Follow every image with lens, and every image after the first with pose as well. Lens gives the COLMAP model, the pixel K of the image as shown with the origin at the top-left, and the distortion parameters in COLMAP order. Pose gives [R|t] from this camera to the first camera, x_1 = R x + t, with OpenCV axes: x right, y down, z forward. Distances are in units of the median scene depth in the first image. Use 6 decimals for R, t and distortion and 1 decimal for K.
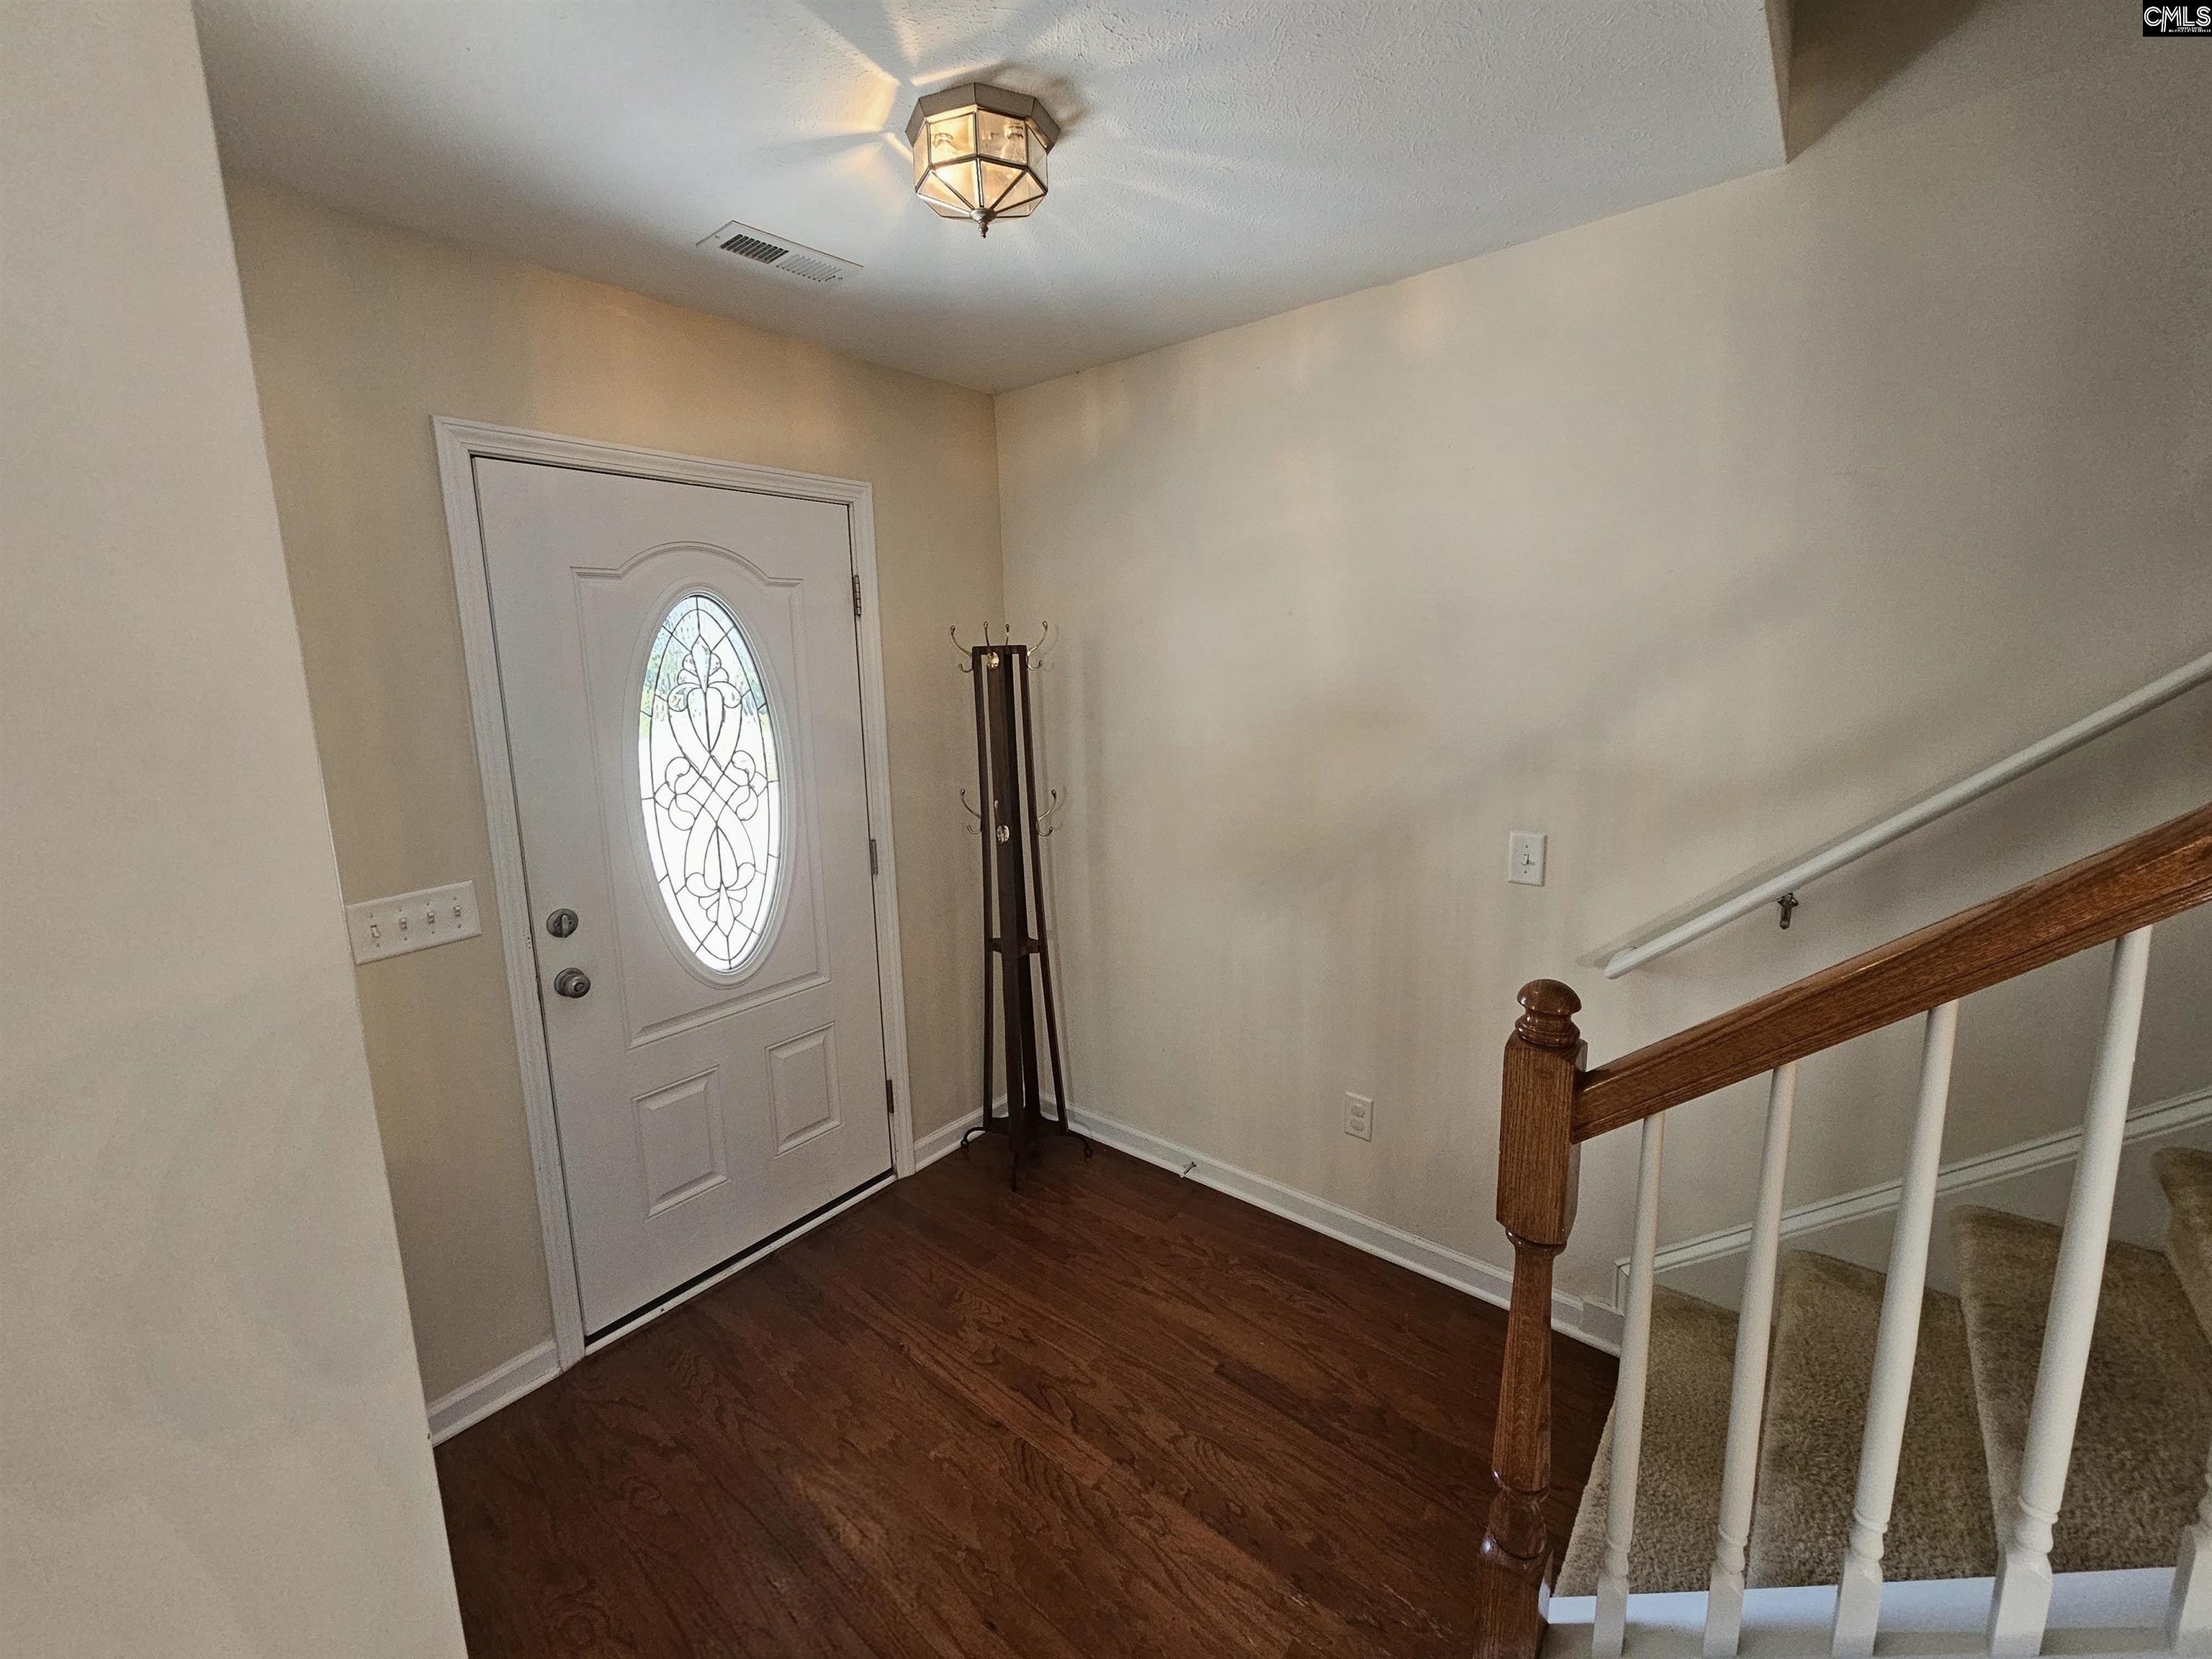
lens RADIAL K [[904.4, 0, 1103.4], [0, 904.4, 806.9], [0, 0, 1]] dist [-0.006339, 0.003182]
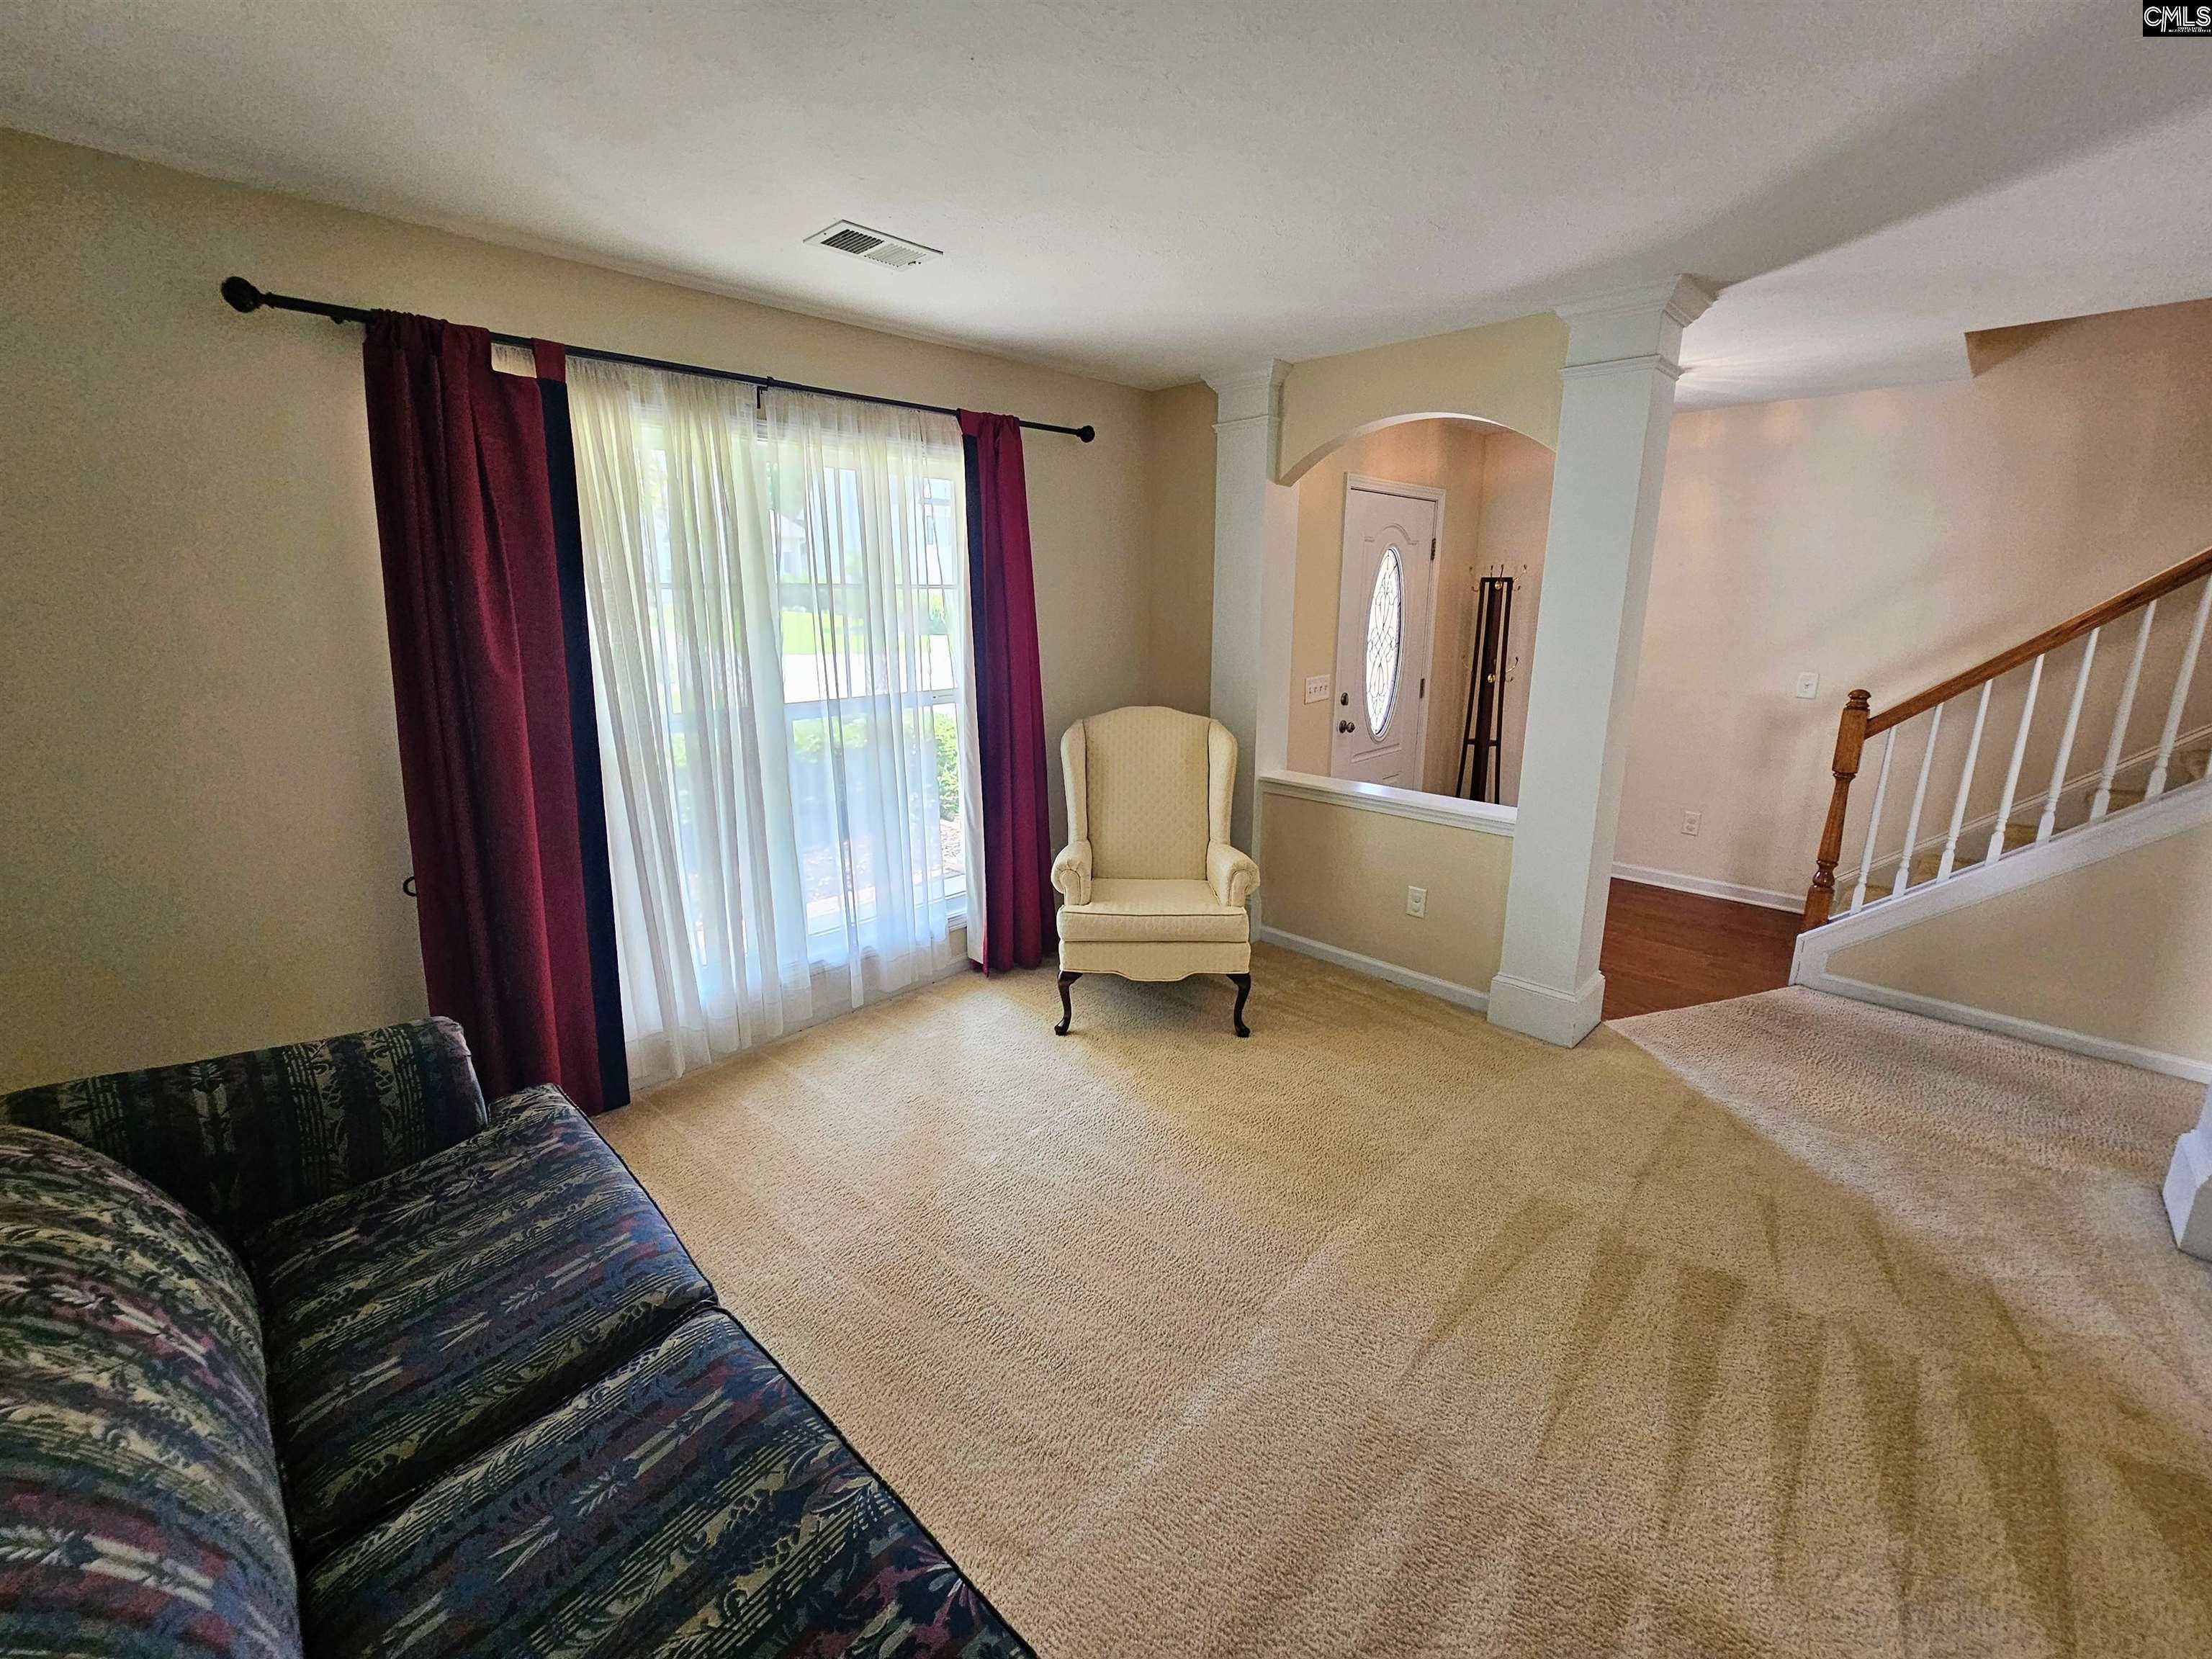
lens RADIAL K [[904.4, 0, 1106.9], [0, 904.4, 809.1], [0, 0, 1]] dist [-0.006339, 0.003182]
pose [[0.995337, 0.047676, -0.083857, -0.970850], [-0.041782, 0.996623, 0.070689, 0.263051], [0.086944, -0.066855, 0.993967, -1.260589]]
